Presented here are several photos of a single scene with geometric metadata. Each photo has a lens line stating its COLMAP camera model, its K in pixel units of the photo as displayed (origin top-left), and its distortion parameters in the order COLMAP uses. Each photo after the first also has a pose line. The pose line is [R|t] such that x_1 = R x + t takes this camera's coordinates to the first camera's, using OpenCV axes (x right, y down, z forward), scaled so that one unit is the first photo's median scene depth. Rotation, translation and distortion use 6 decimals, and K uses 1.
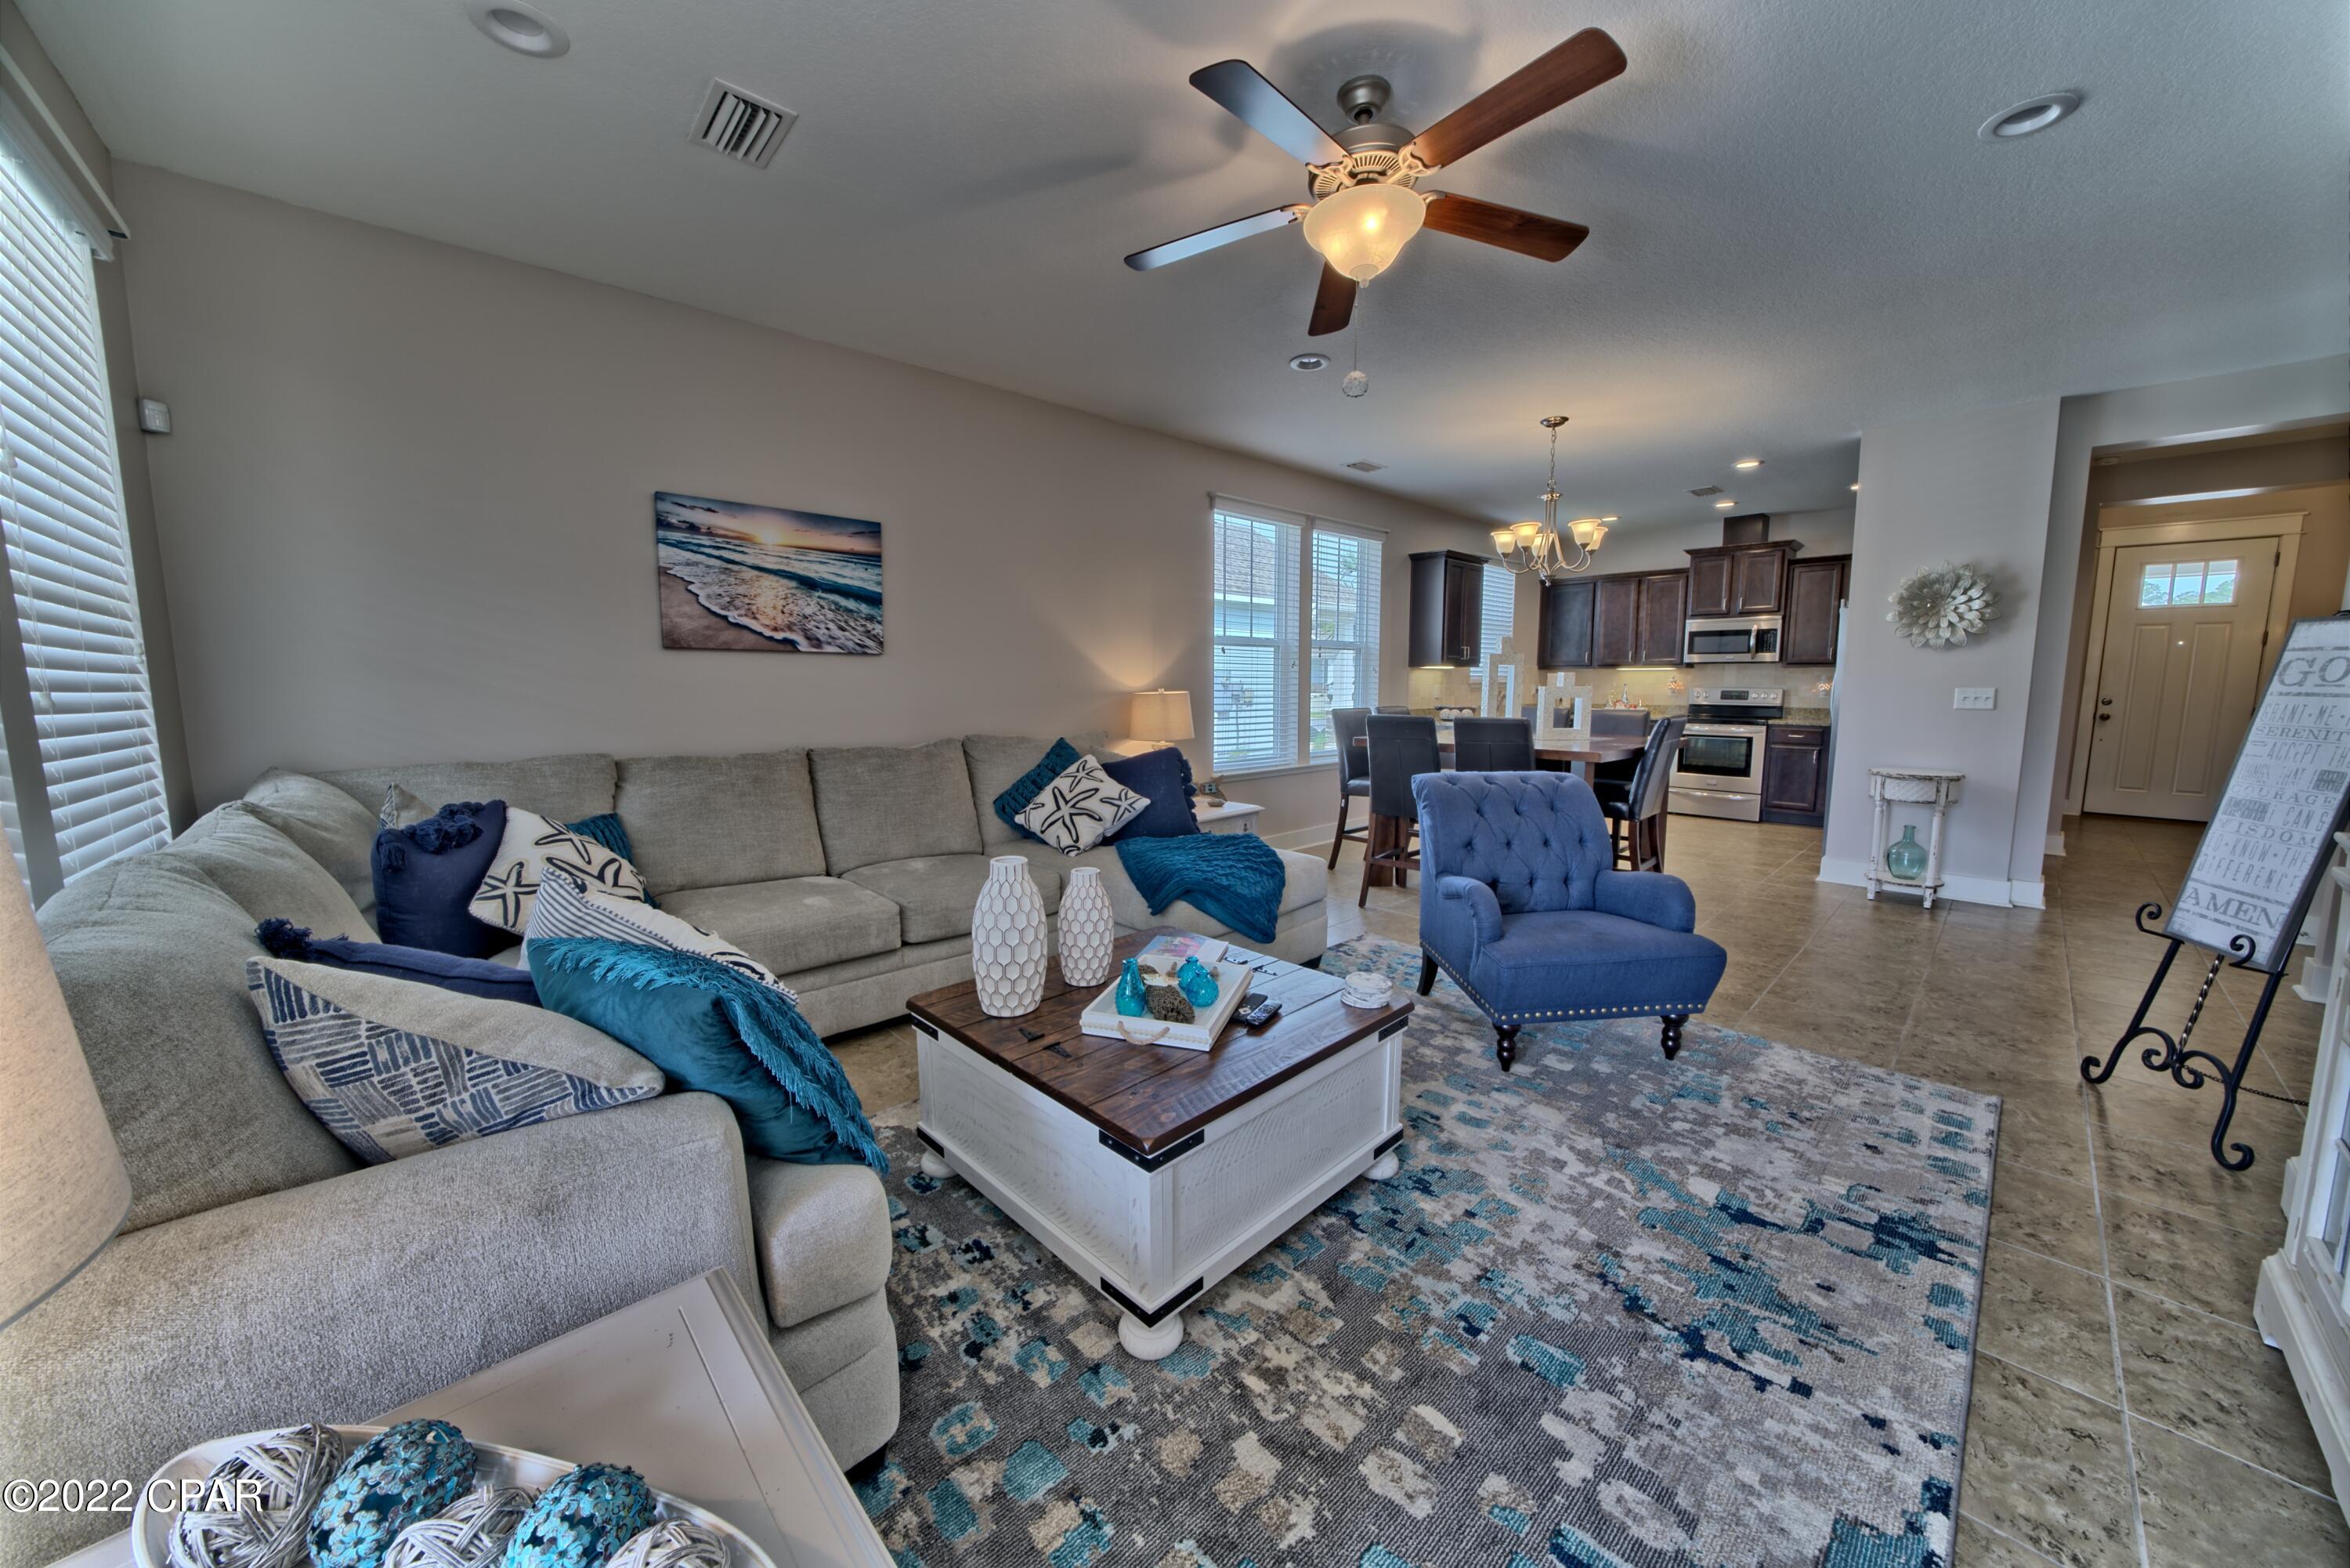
lens RADIAL K [[813.6, 0, 1185.3], [0, 813.6, 773.3], [0, 0, 1]] dist [-0.022825, 0.001459]
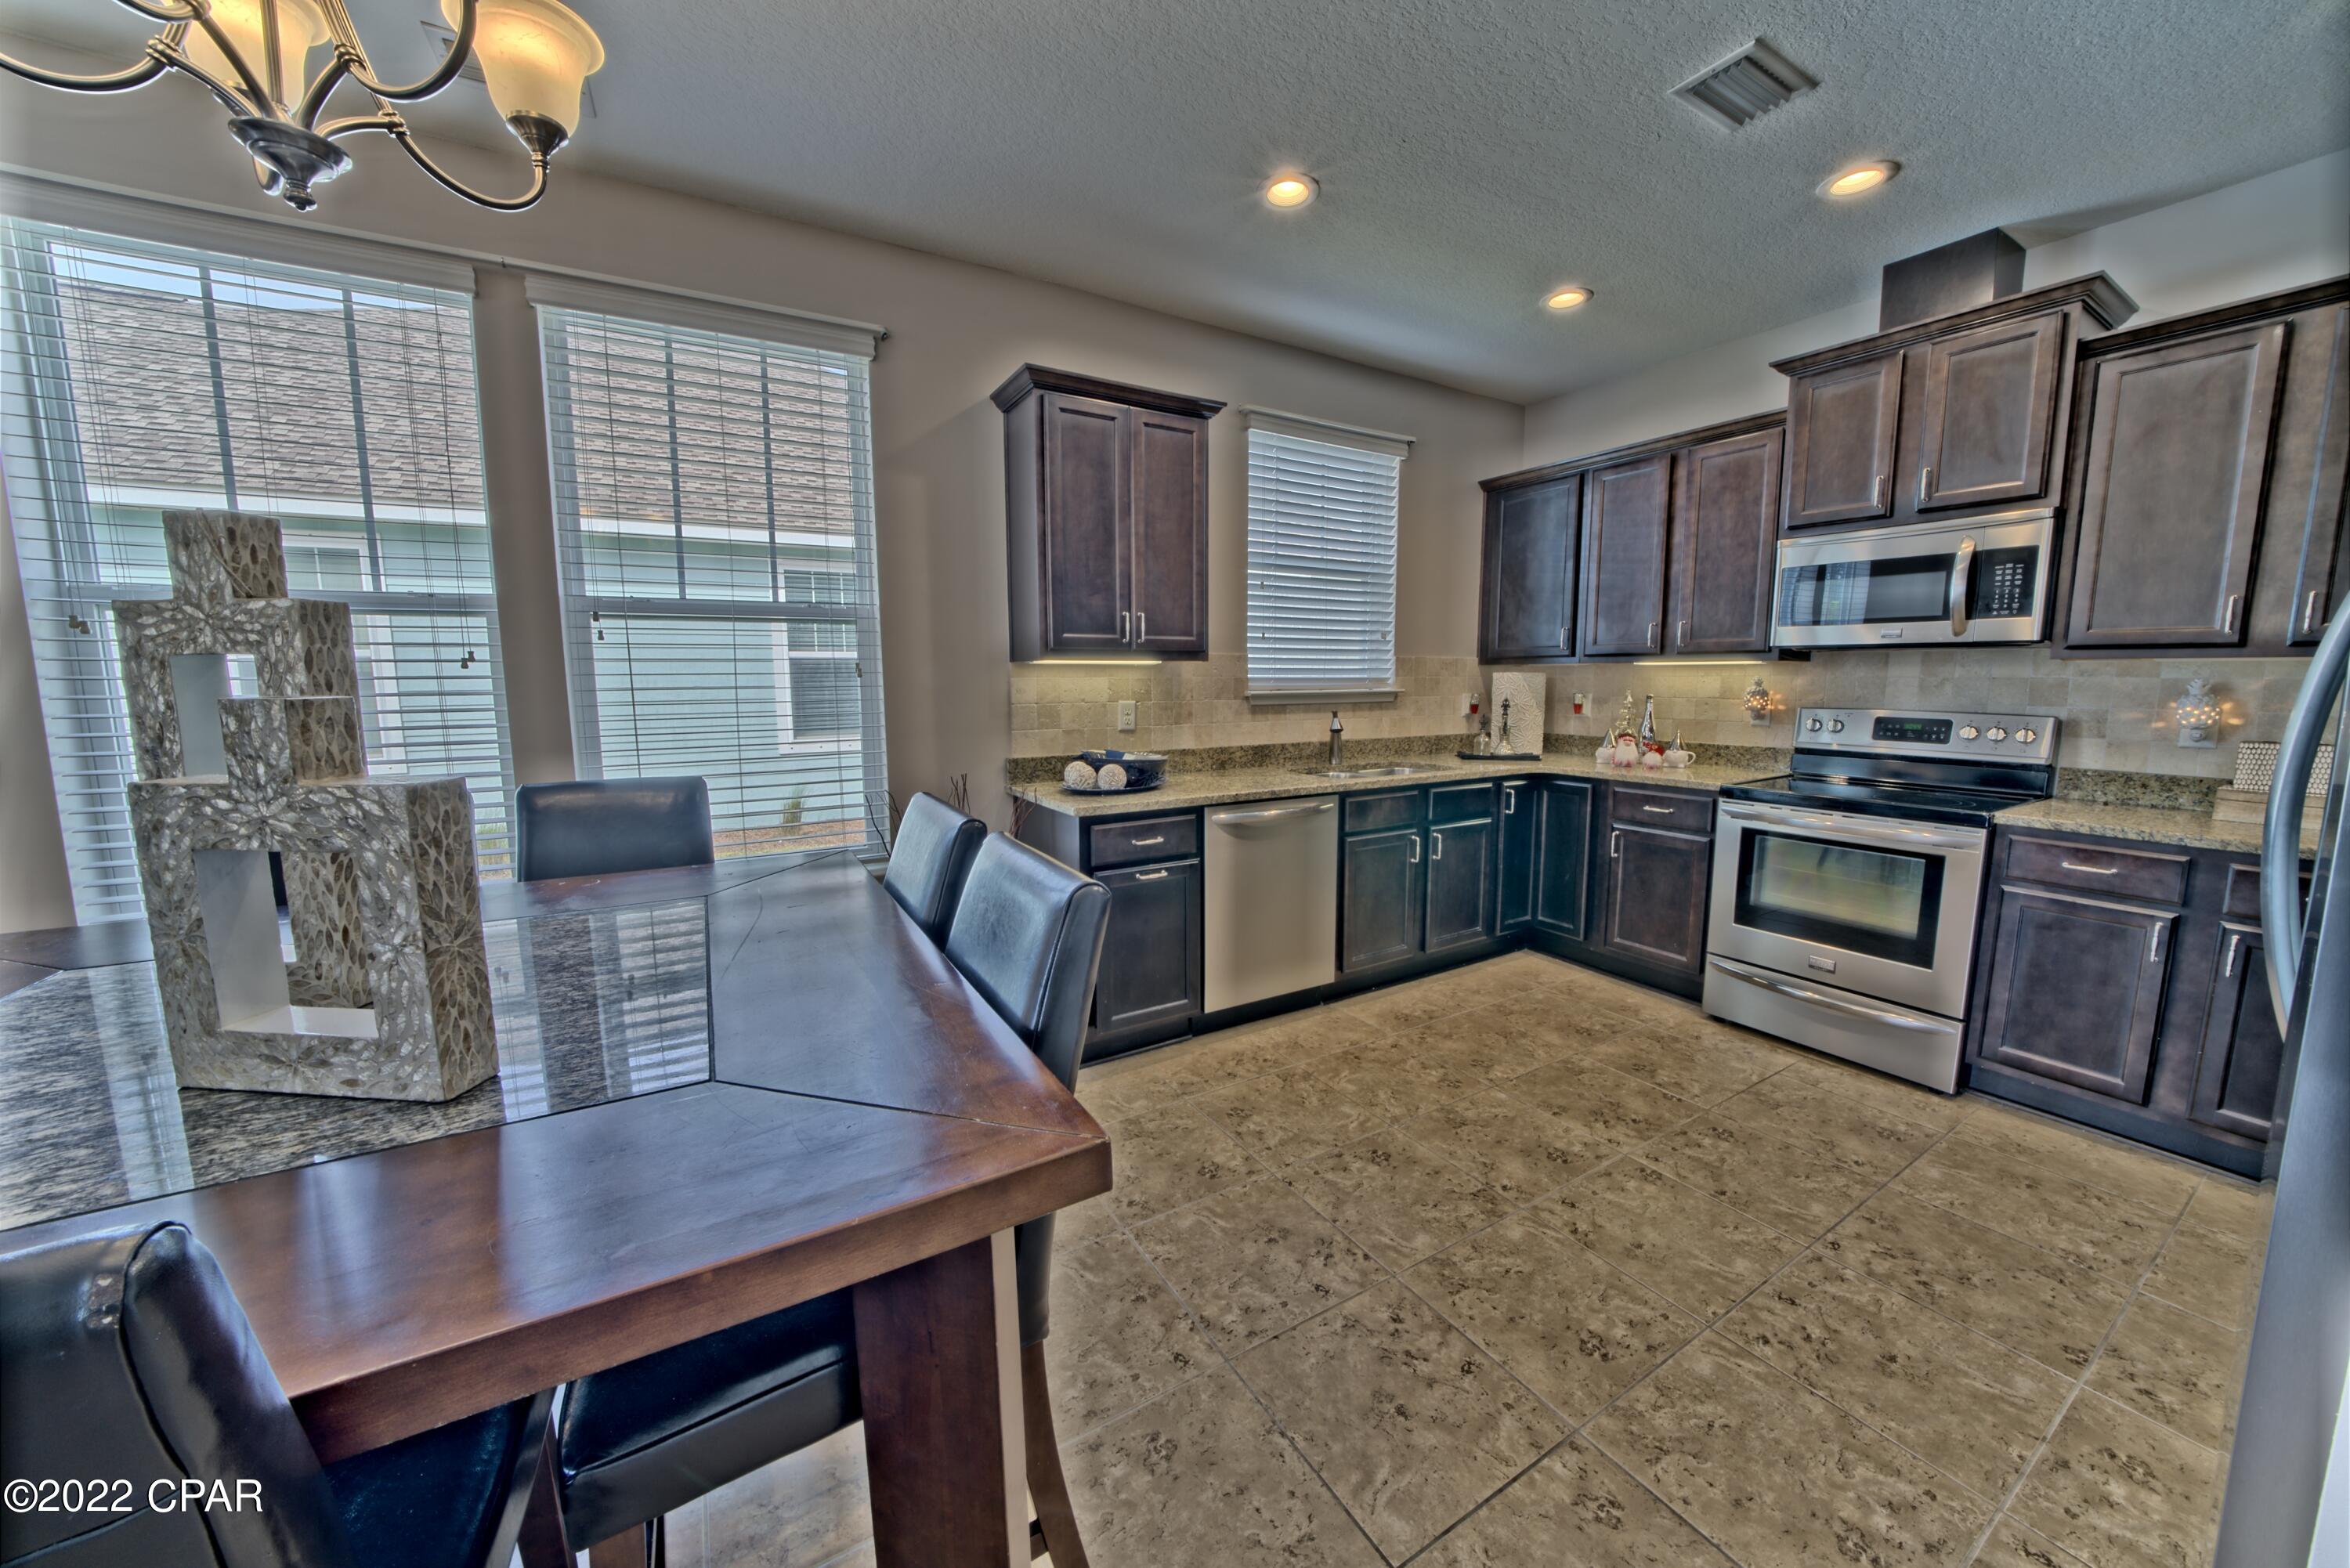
lens RADIAL K [[813.6, 0, 1178.3], [0, 813.6, 777.0], [0, 0, 1]] dist [-0.022825, 0.001459]
pose [[0.974227, 0.020360, -0.224647, 0.445135], [-0.018067, 0.999762, 0.012256, -0.075952], [0.224843, -0.007881, 0.974363, 0.570575]]
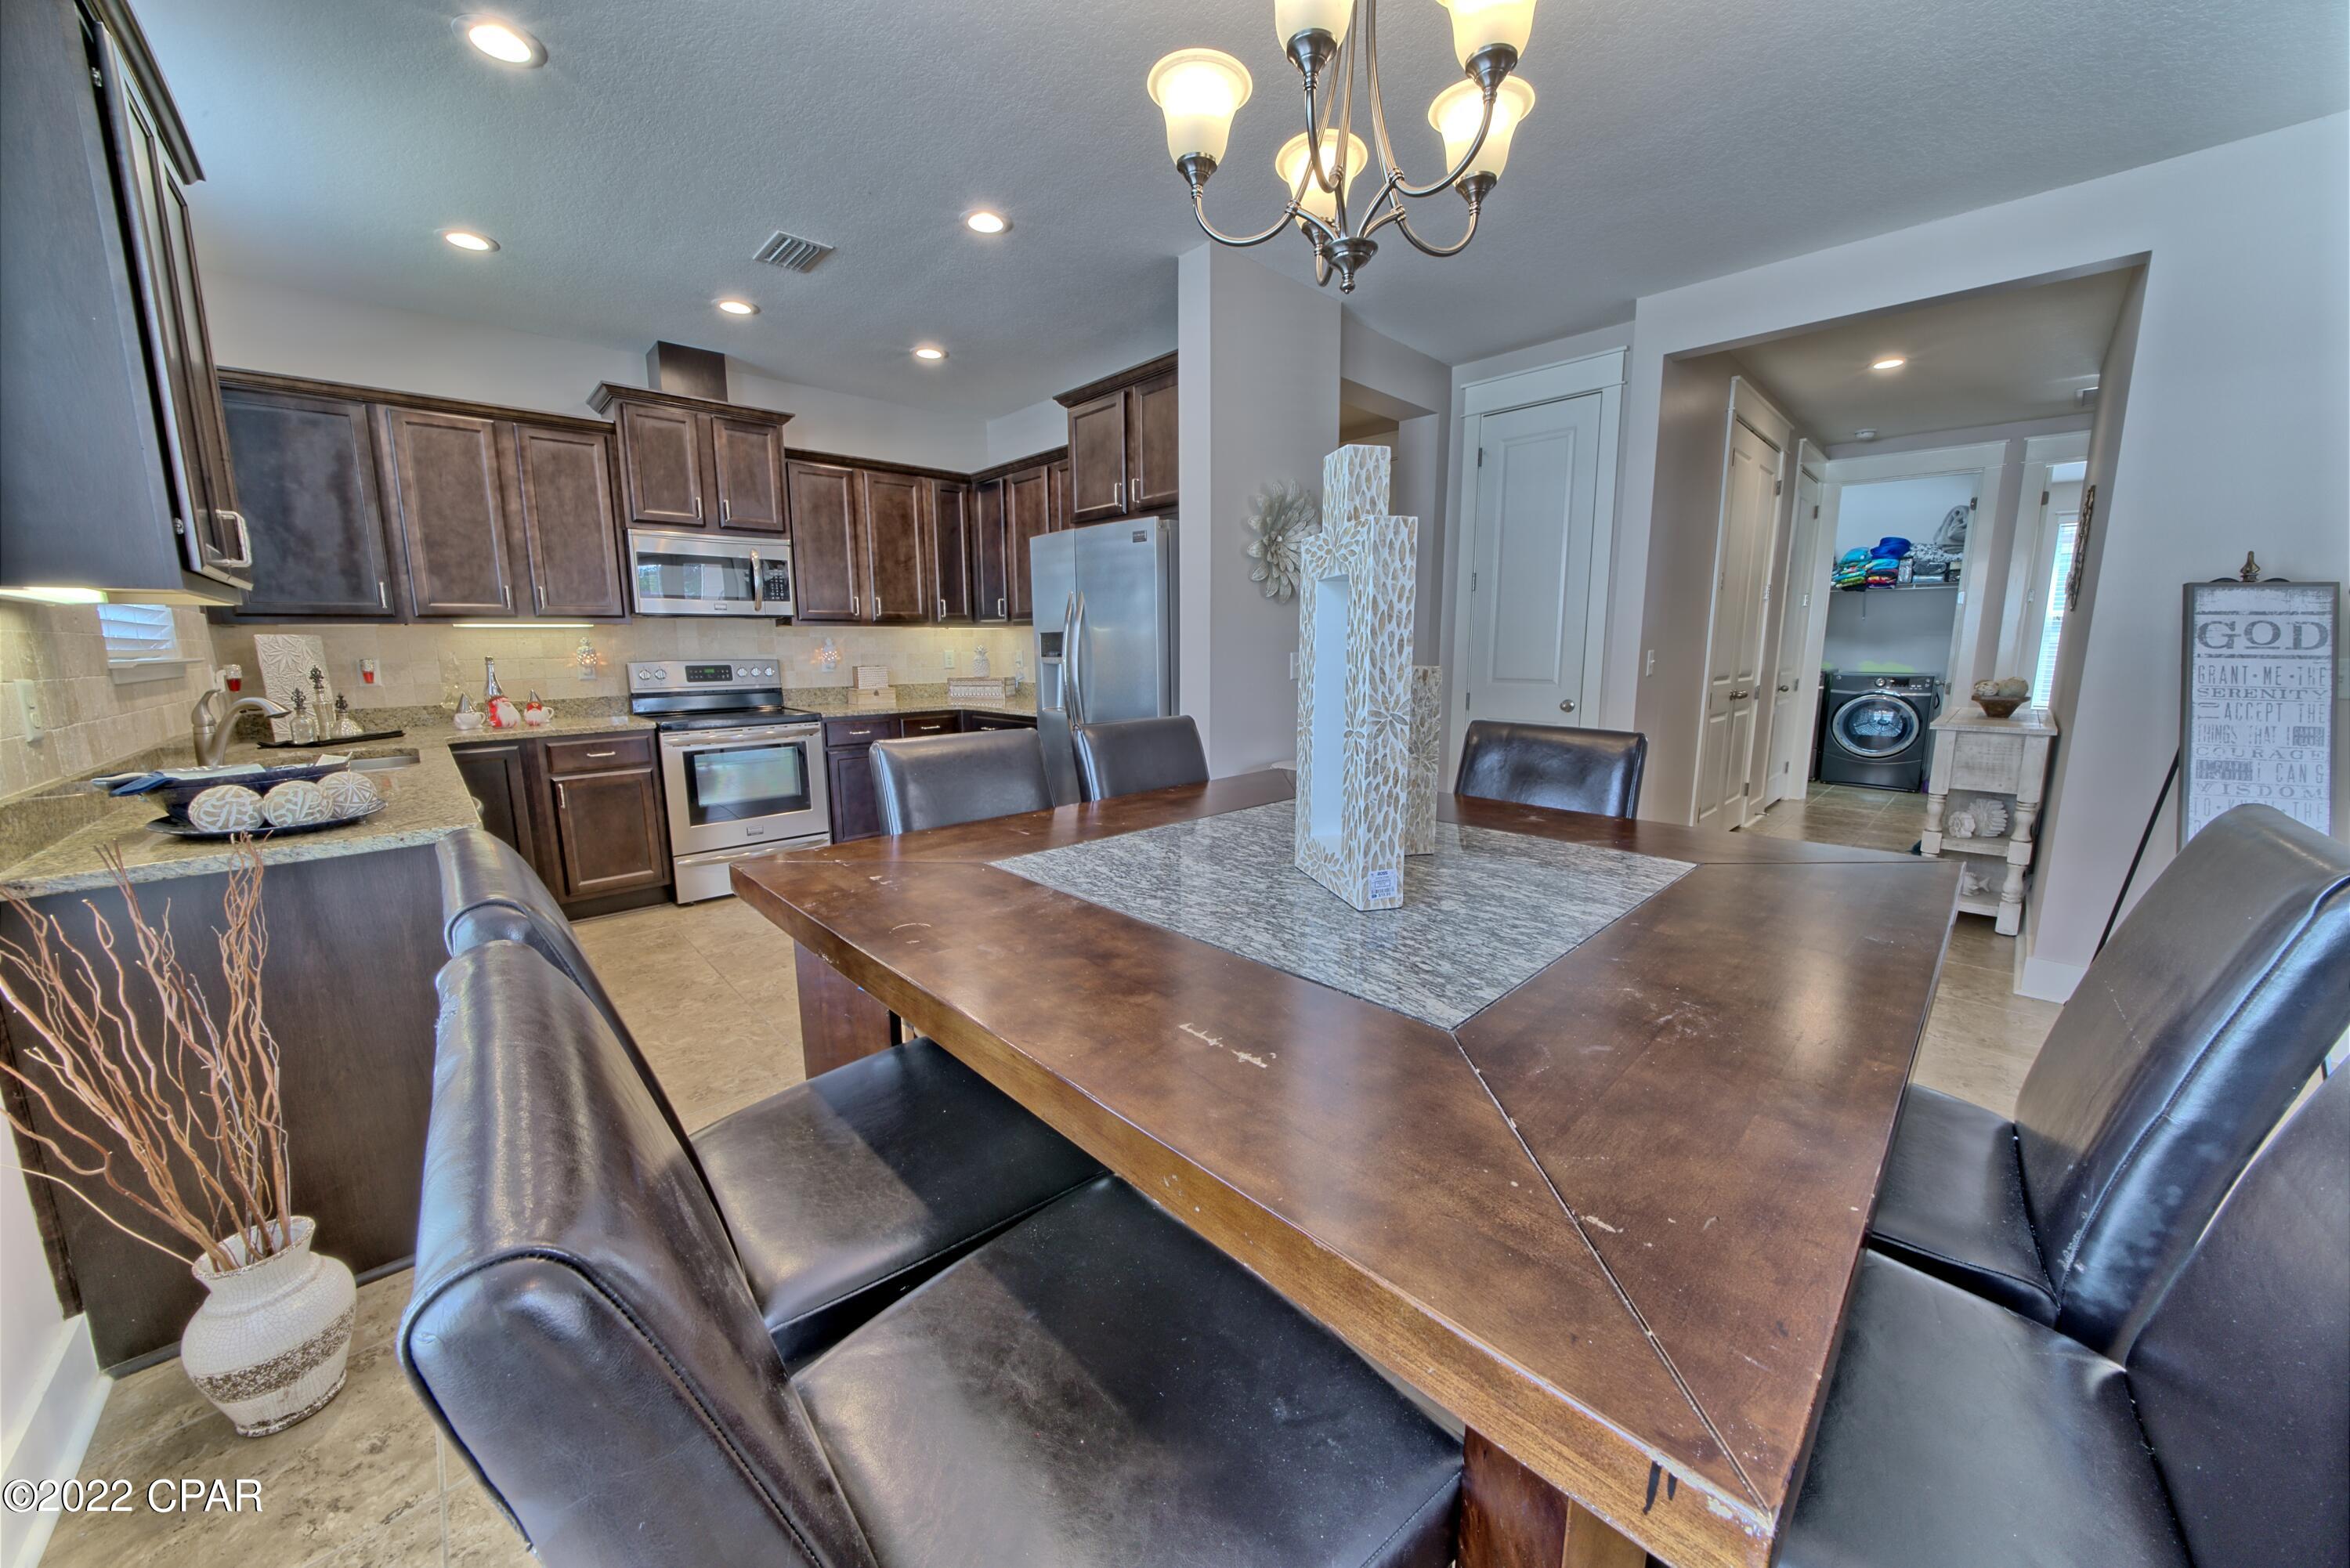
lens RADIAL K [[813.6, 0, 1175.8], [0, 813.6, 775.7], [0, 0, 1]] dist [-0.022825, 0.001459]
pose [[0.004126, -0.166285, 0.986069, 0.103092], [0.120846, 0.978934, 0.164576, -0.083936], [-0.992663, 0.118483, 0.024134, 0.698122]]
